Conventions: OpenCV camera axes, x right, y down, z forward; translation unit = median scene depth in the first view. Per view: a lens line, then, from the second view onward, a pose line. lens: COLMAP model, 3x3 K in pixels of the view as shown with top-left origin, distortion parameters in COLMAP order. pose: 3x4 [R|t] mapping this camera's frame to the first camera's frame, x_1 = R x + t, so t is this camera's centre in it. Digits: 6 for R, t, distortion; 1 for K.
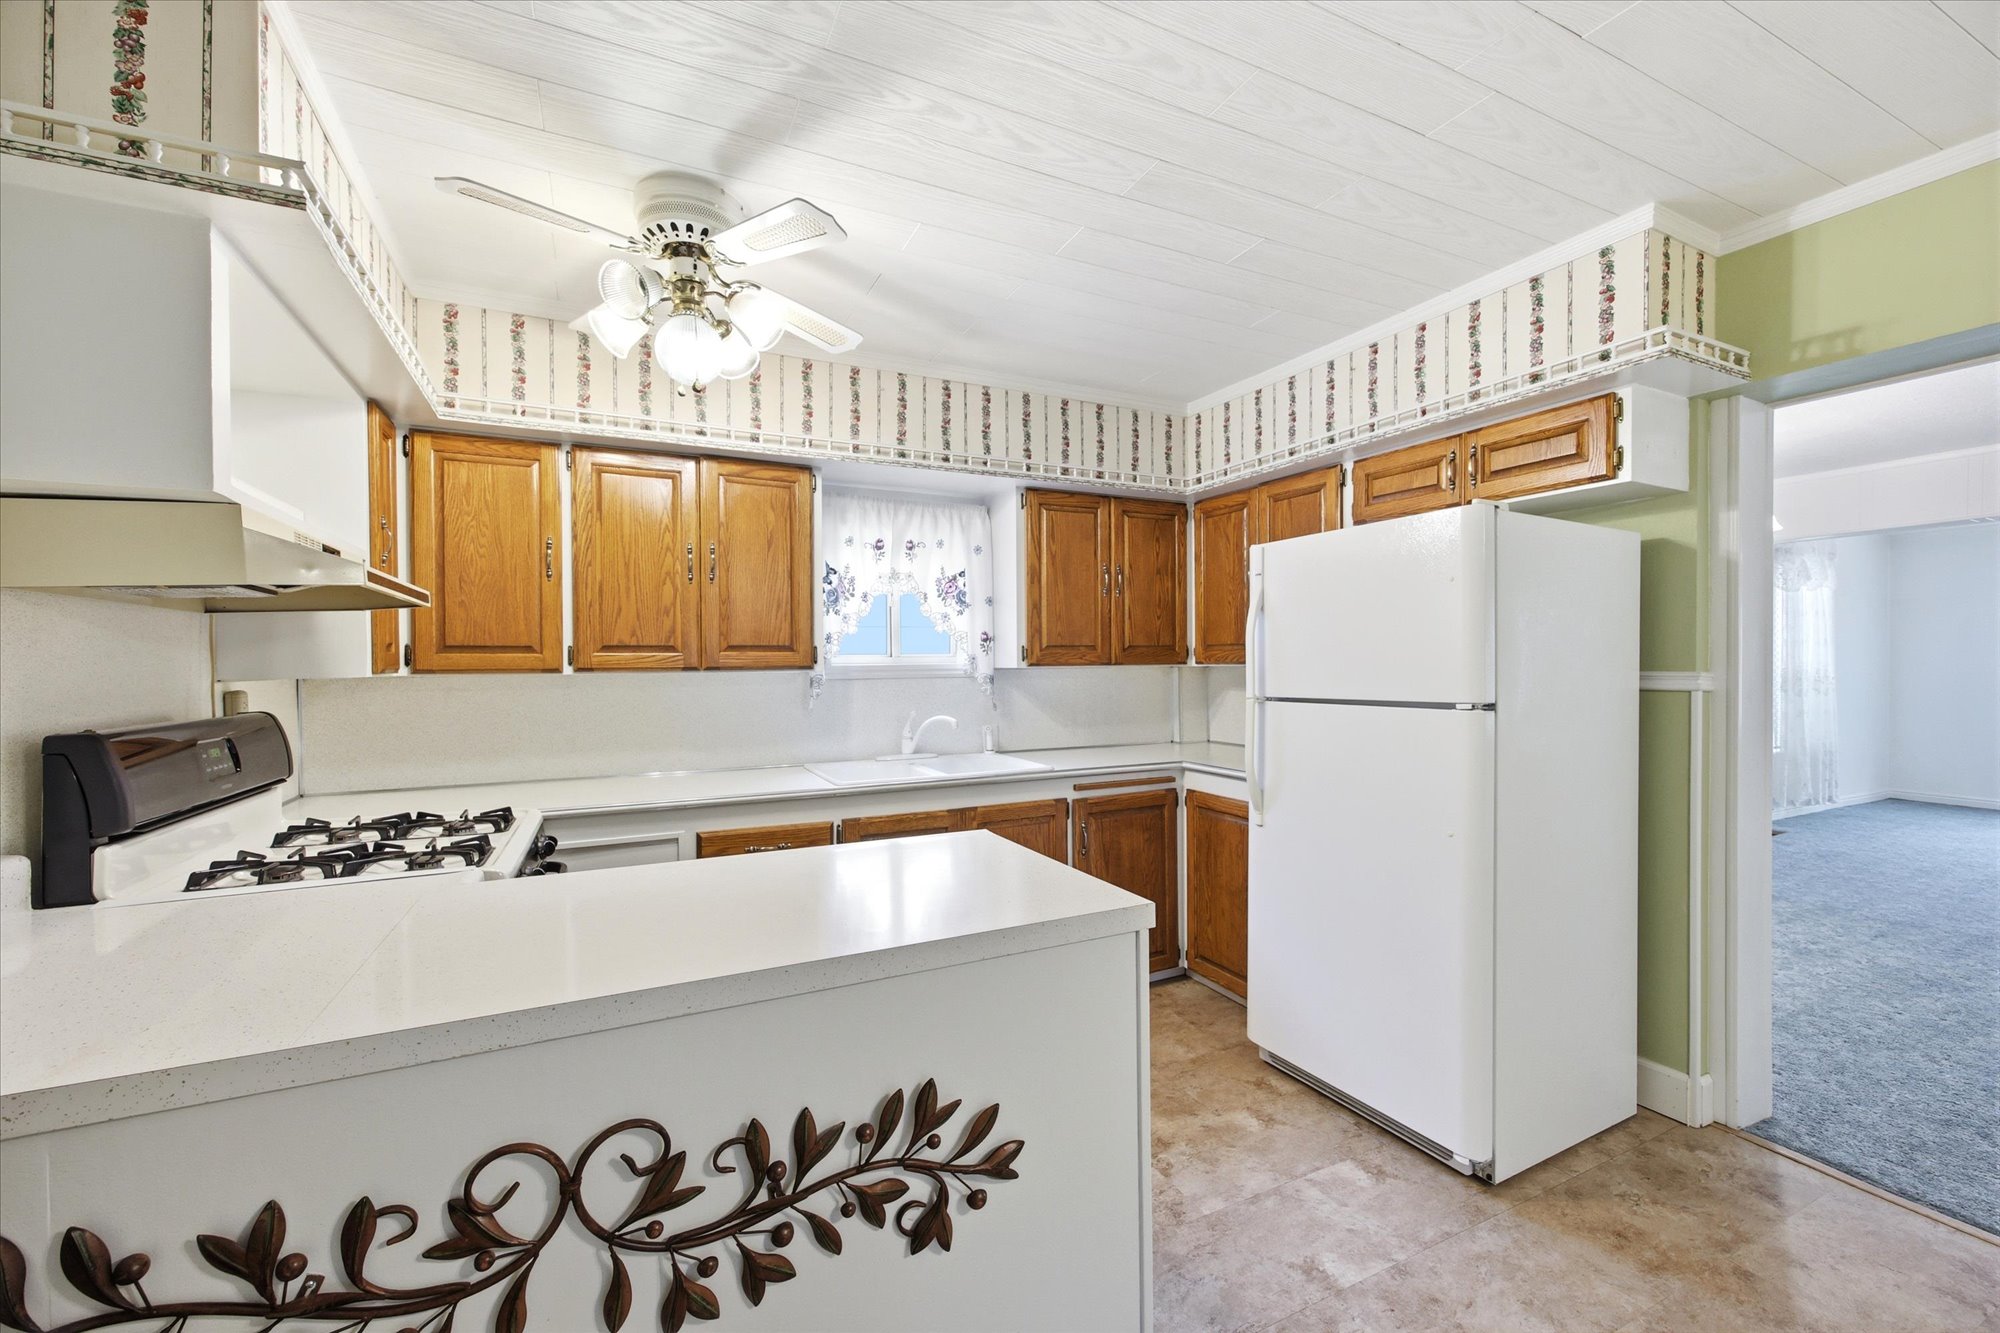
lens RADIAL K [[805.2, 0, 994.0], [0, 805.2, 669.8], [0, 0, 1]] dist [0.001689, -0.000425]
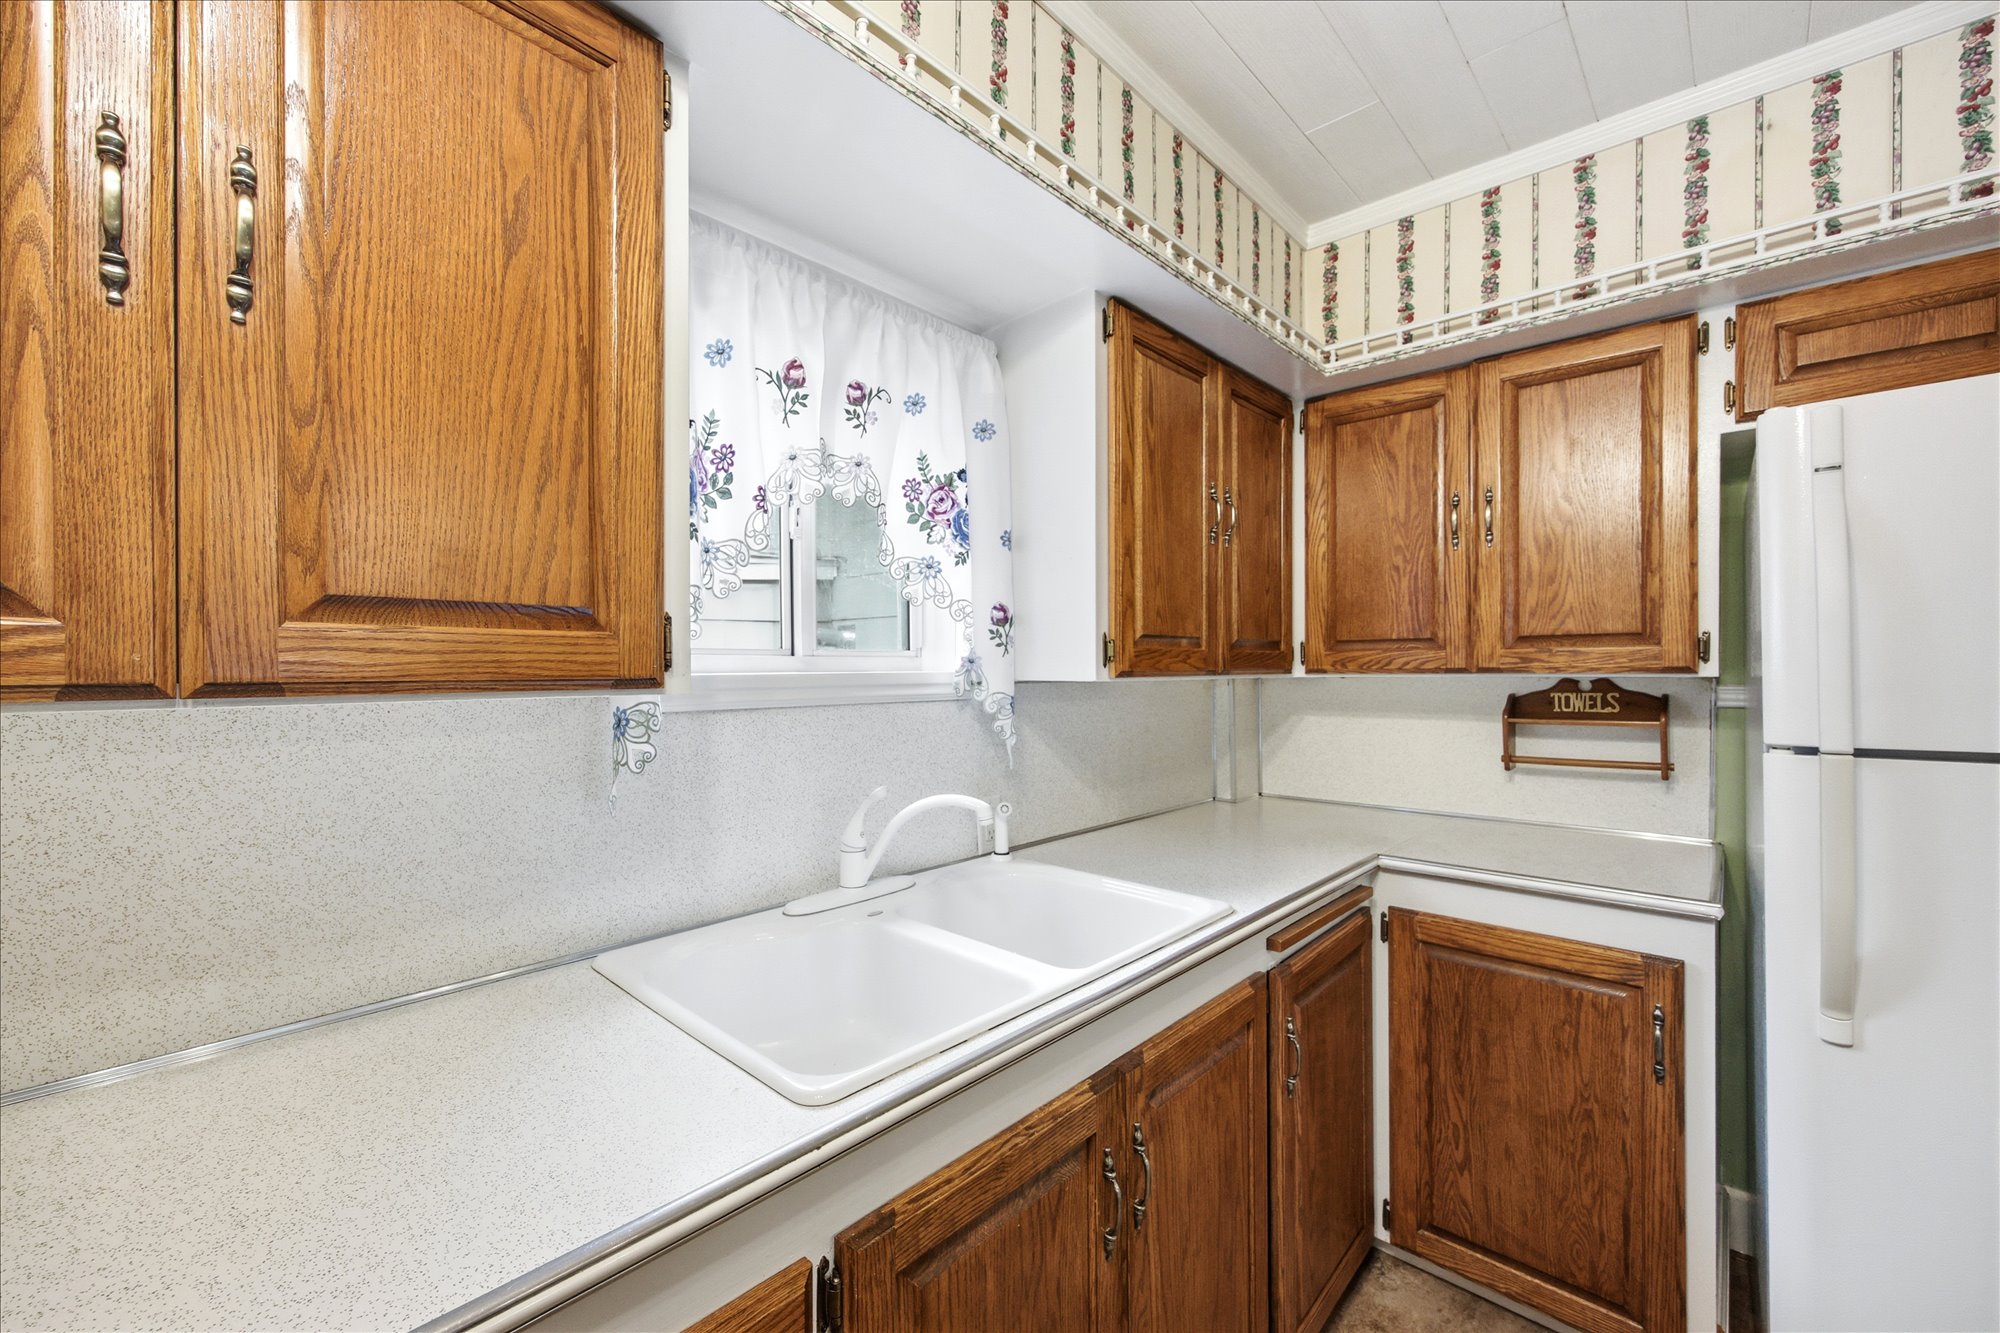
lens RADIAL K [[796.7, 0, 996.8], [0, 796.7, 673.4], [0, 0, 1]] dist [-0.000252, -0.000049]
pose [[0.930364, 0.002275, 0.366631, -0.203878], [0.000050, 0.999980, -0.006331, -0.004045], [-0.366638, 0.005909, 0.930345, 0.625118]]
